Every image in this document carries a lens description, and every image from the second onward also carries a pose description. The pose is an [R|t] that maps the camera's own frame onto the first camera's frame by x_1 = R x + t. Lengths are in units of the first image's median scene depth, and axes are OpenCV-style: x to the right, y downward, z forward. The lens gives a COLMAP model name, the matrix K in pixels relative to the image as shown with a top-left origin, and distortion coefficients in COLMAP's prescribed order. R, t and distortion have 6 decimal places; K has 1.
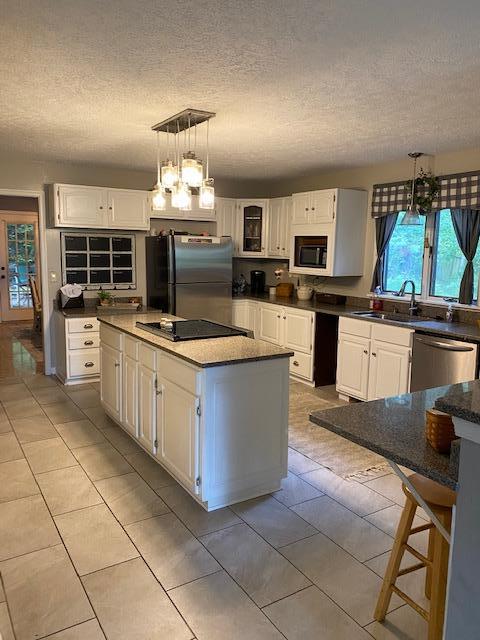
lens RADIAL K [[478.6, 0, 240.0], [0, 478.6, 320.0], [0, 0, 1]] dist [0.065083, -0.130155]
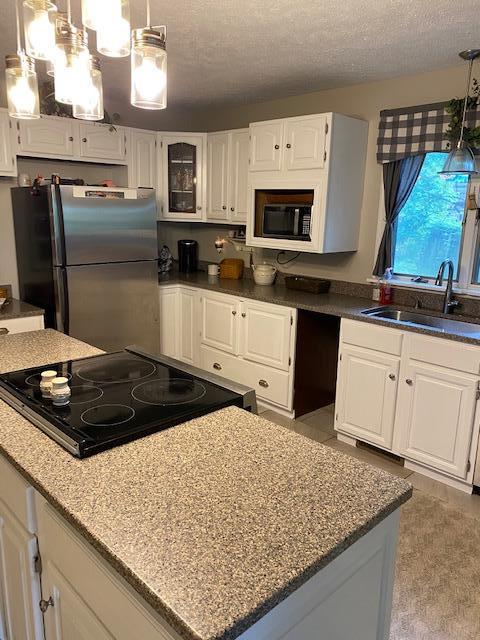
lens RADIAL K [[478.6, 0, 240.0], [0, 478.6, 320.0], [0, 0, 1]] dist [0.065083, -0.130155]
pose [[0.976196, -0.040949, 0.212988, -0.055568], [0.023300, 0.996132, 0.084722, -0.056622], [-0.215633, -0.077743, 0.973375, 0.371322]]
